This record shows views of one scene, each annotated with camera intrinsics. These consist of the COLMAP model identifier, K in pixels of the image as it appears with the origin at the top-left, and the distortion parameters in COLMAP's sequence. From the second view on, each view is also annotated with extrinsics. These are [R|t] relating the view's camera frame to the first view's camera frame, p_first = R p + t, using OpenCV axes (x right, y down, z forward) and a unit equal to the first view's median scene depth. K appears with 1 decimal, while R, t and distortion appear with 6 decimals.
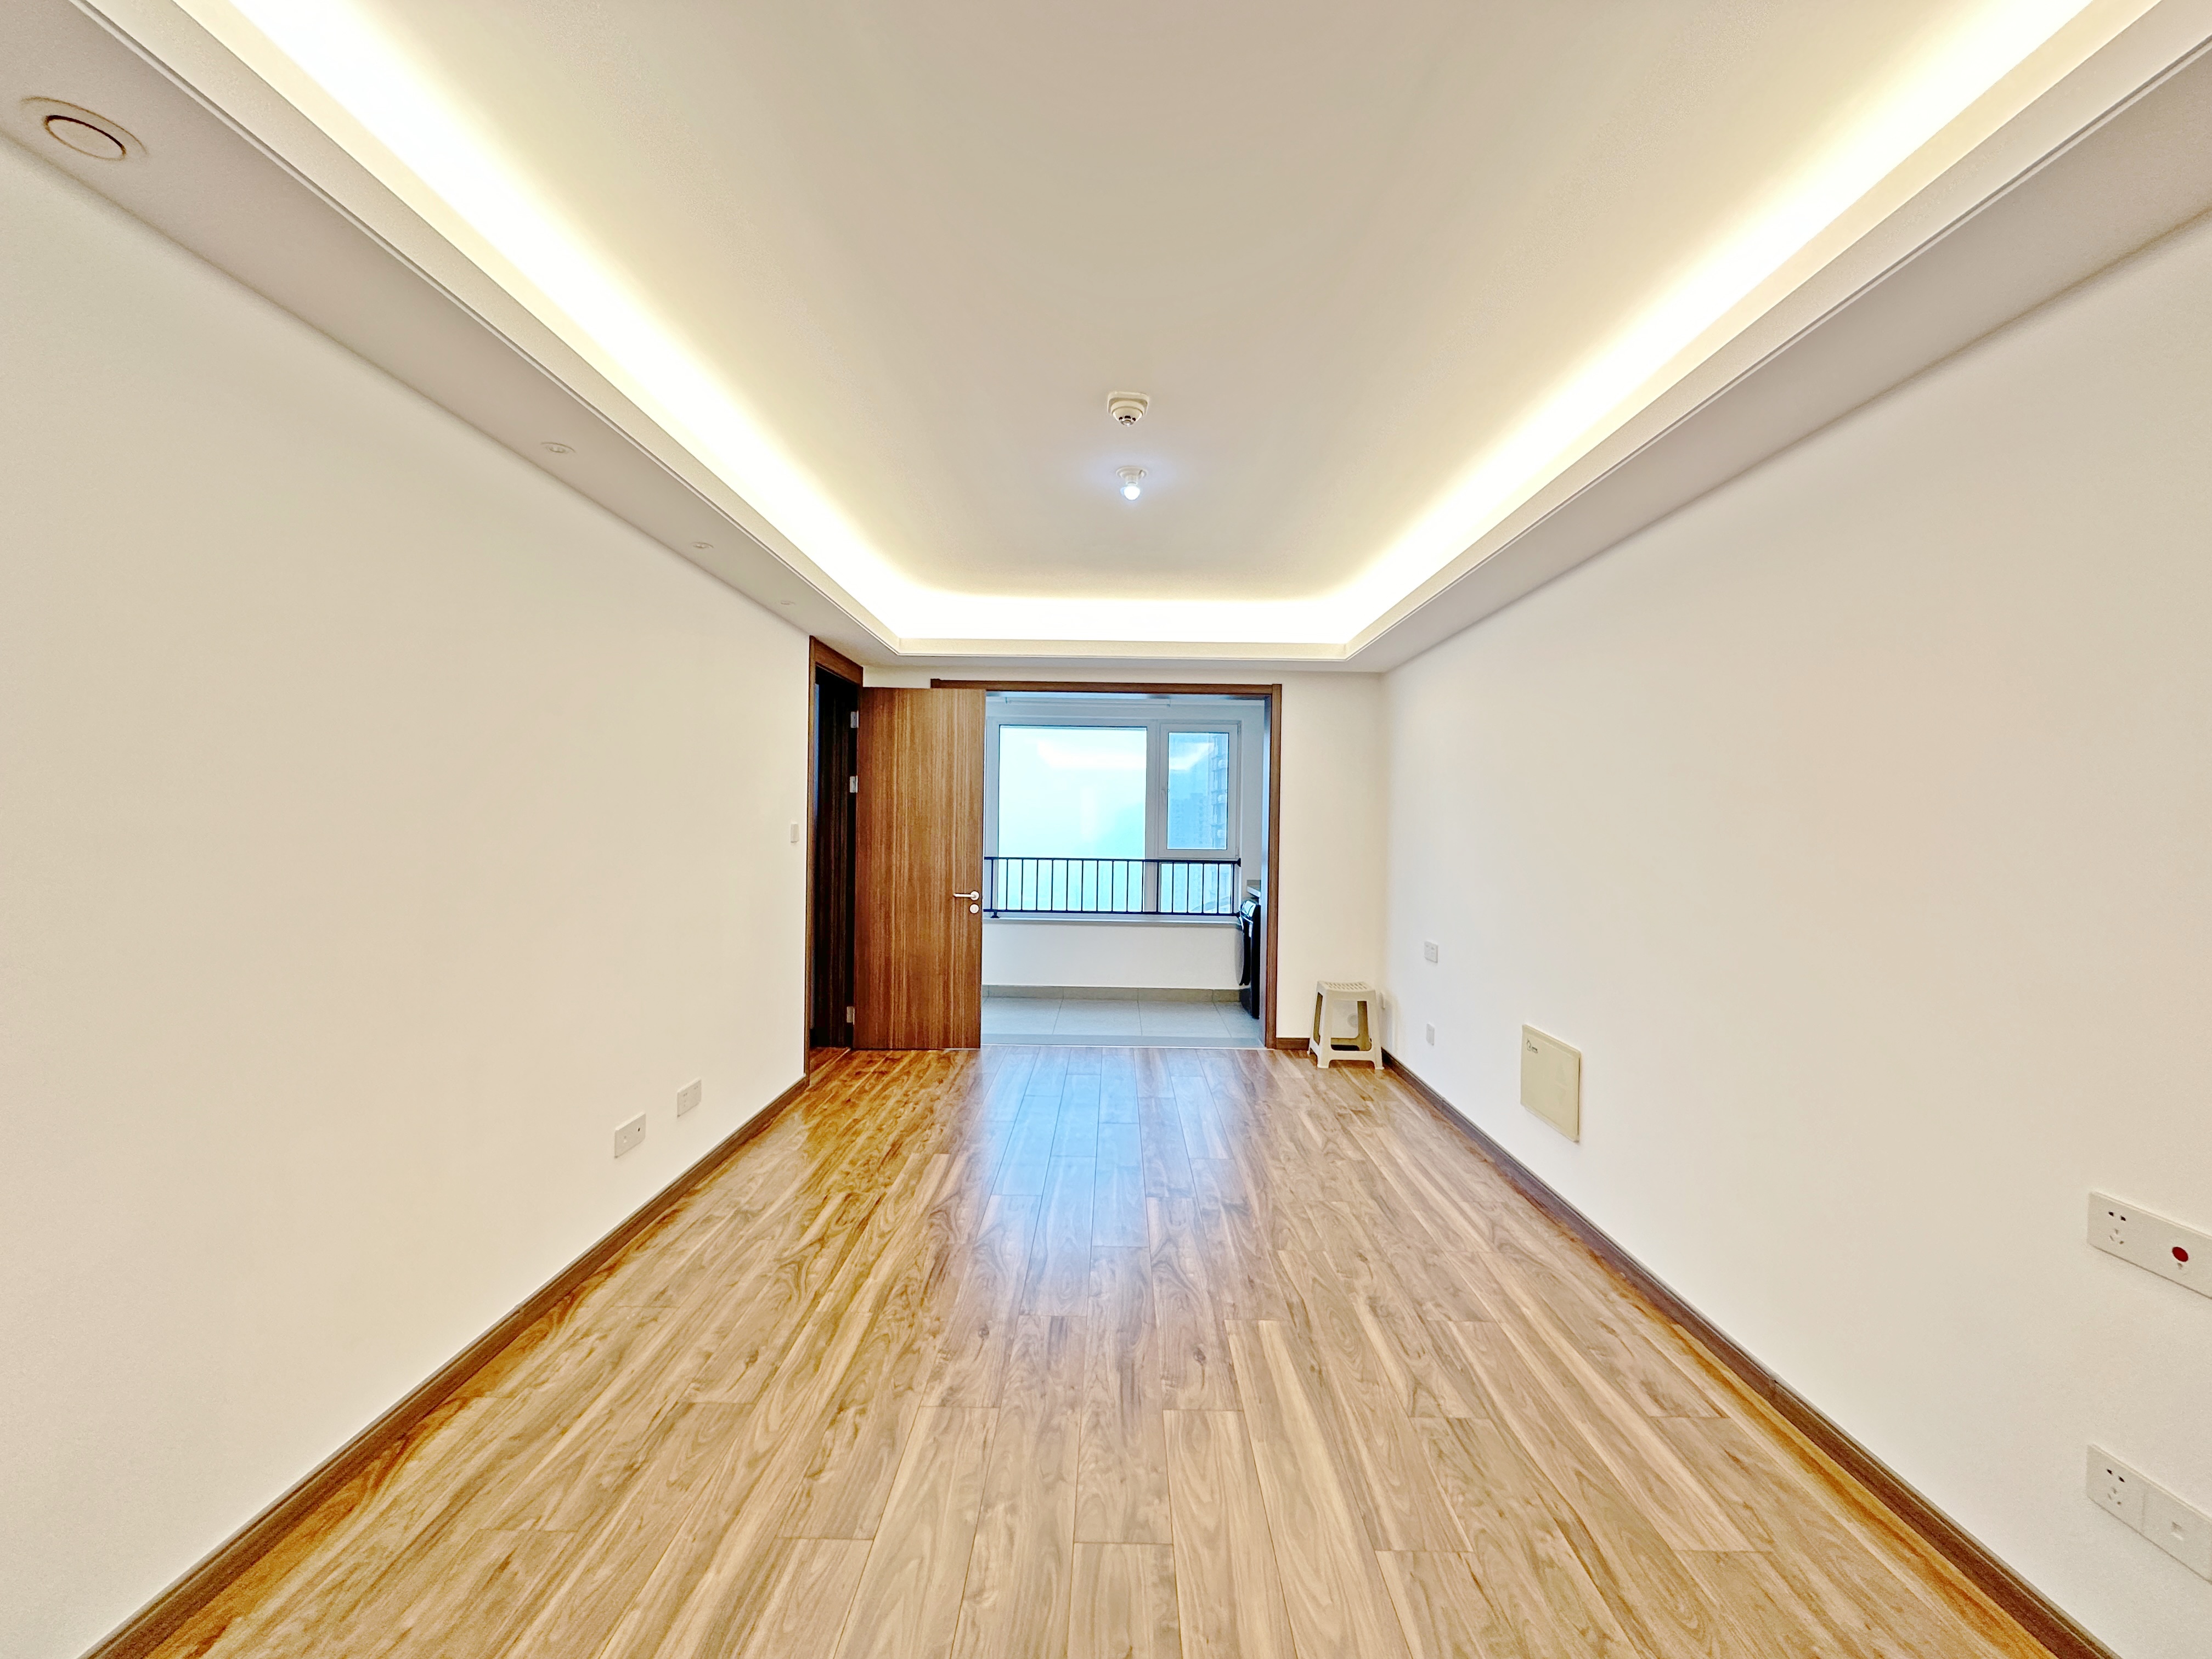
lens RADIAL K [[888.2, 0, 1106.0], [0, 888.2, 829.5], [0, 0, 1]] dist [0.000037, 0.000000]
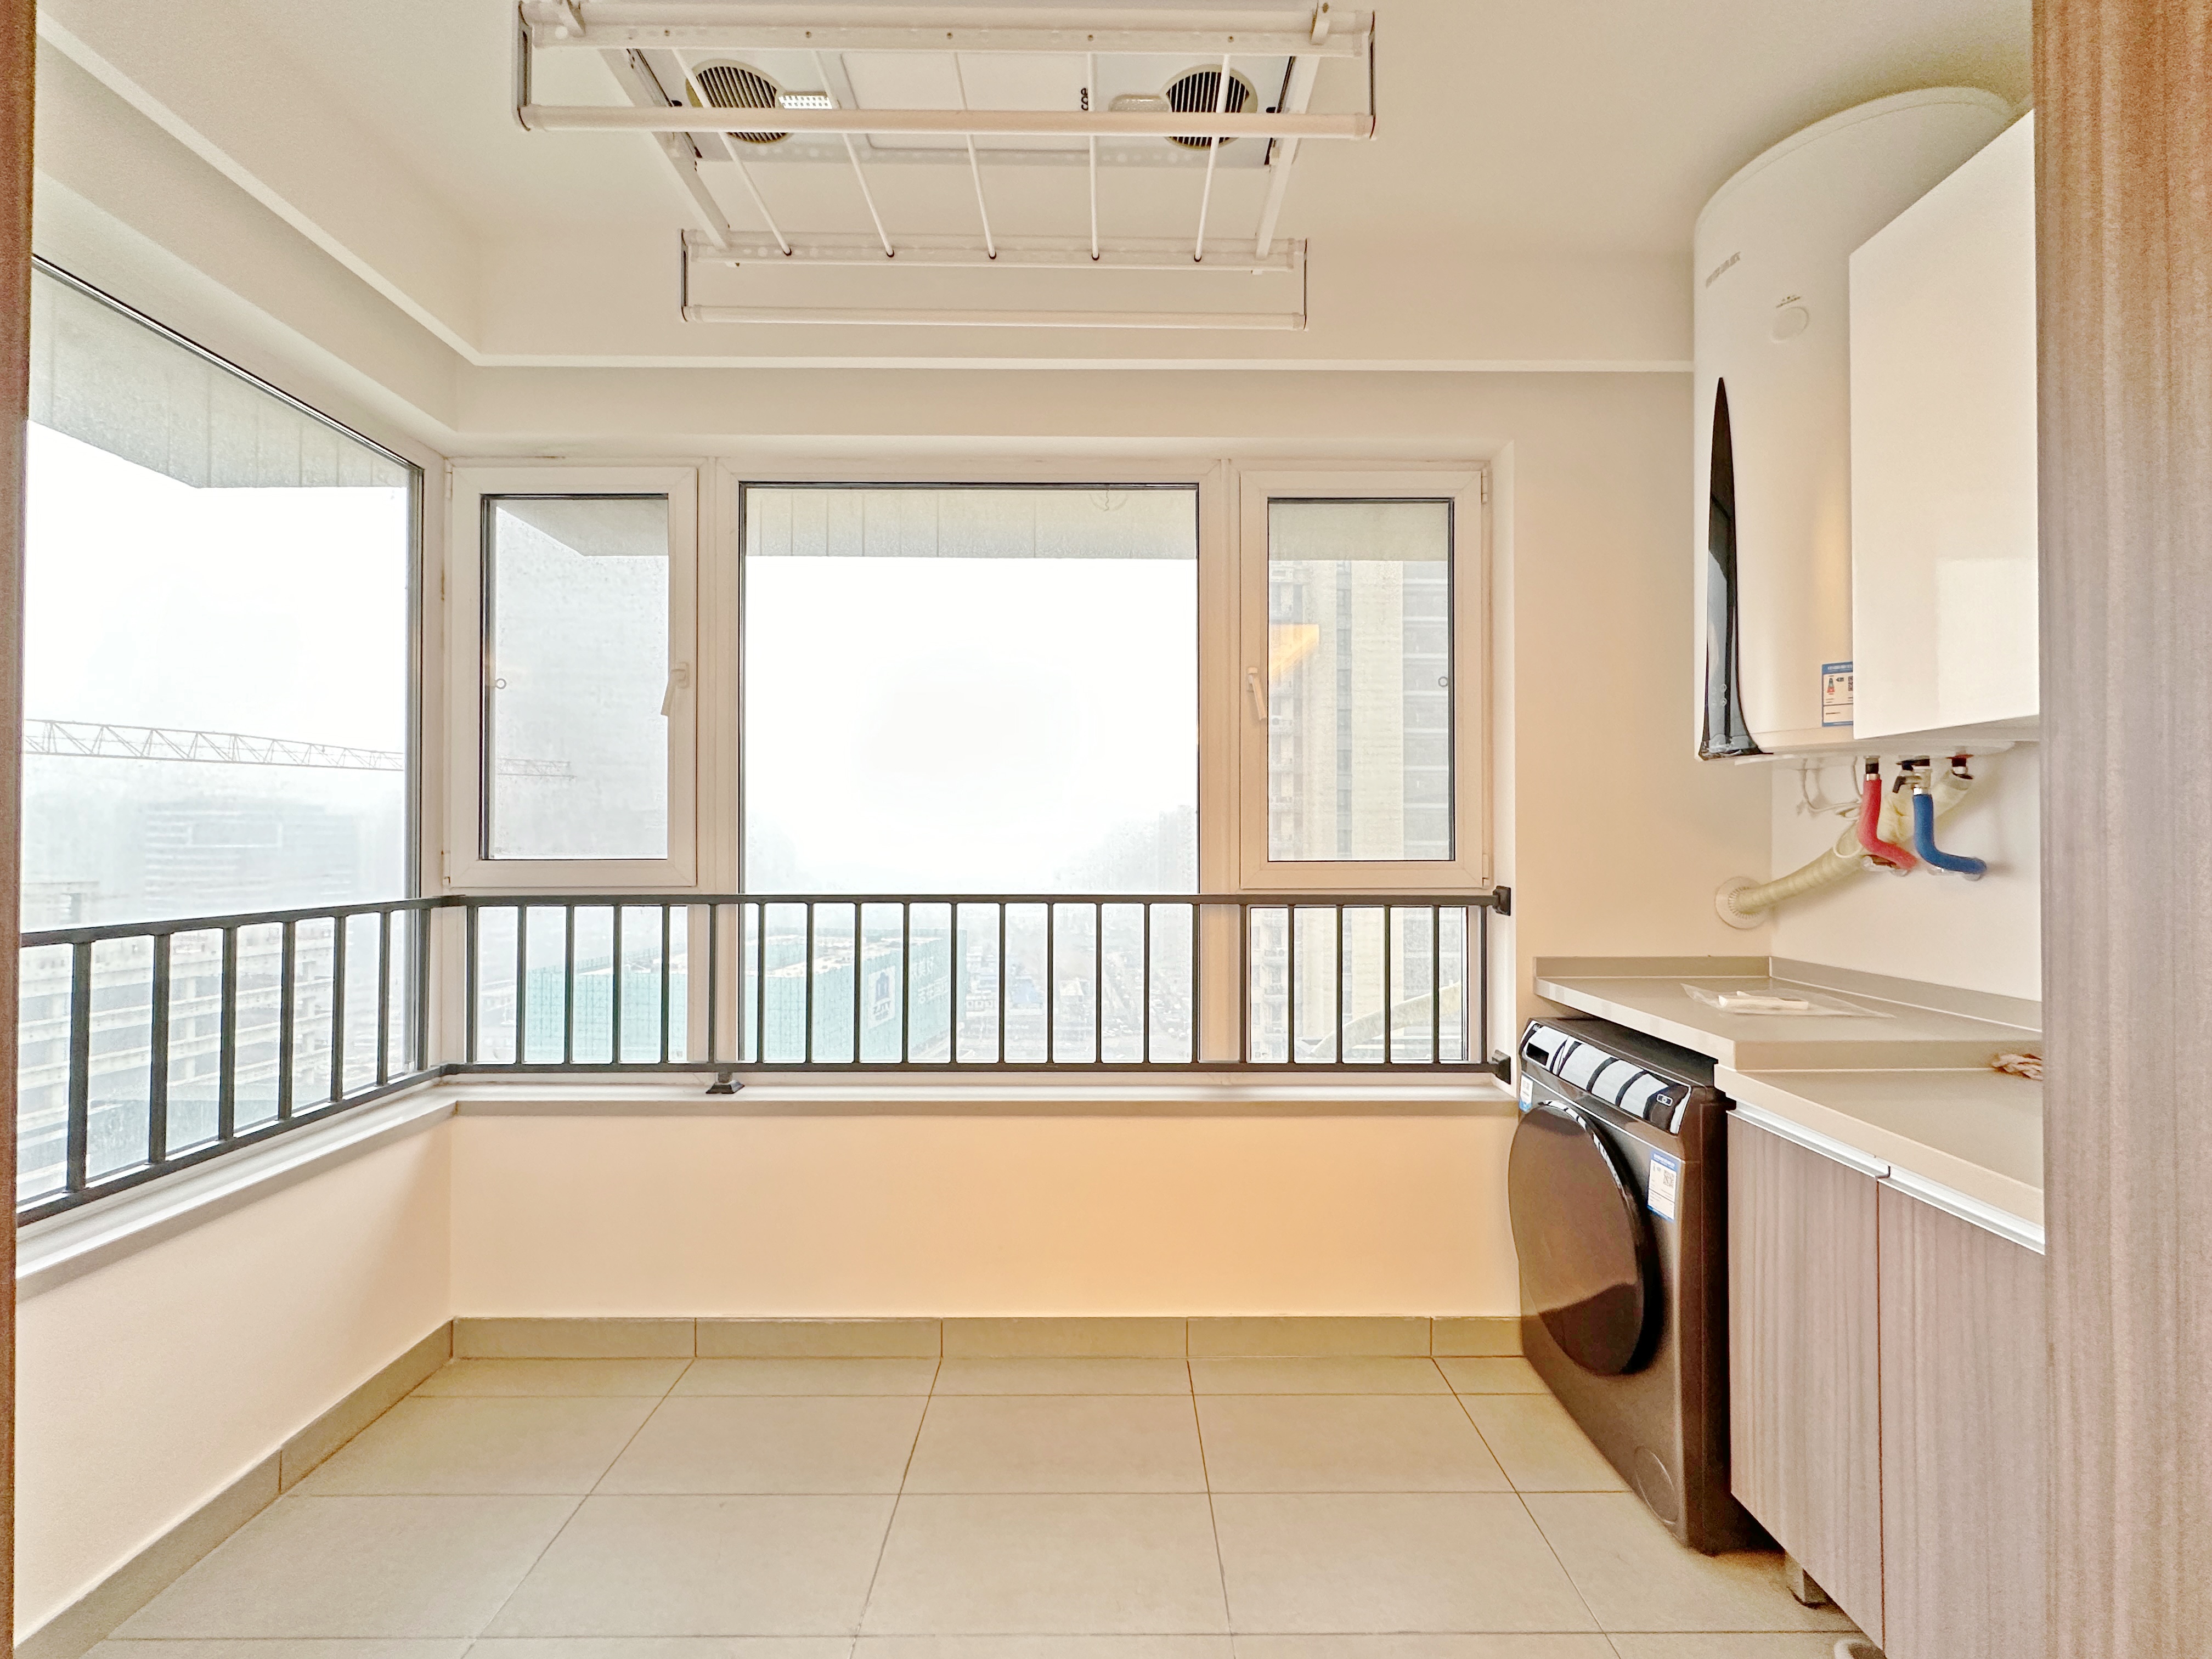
lens RADIAL K [[888.2, 0, 1106.0], [0, 888.2, 829.5], [0, 0, 1]] dist [0.000037, 0.000000]
pose [[0.999778, -0.015028, 0.014797, 0.006184], [0.015246, 0.999775, -0.014725, 0.014375], [-0.014573, 0.014947, 0.999782, 0.685665]]
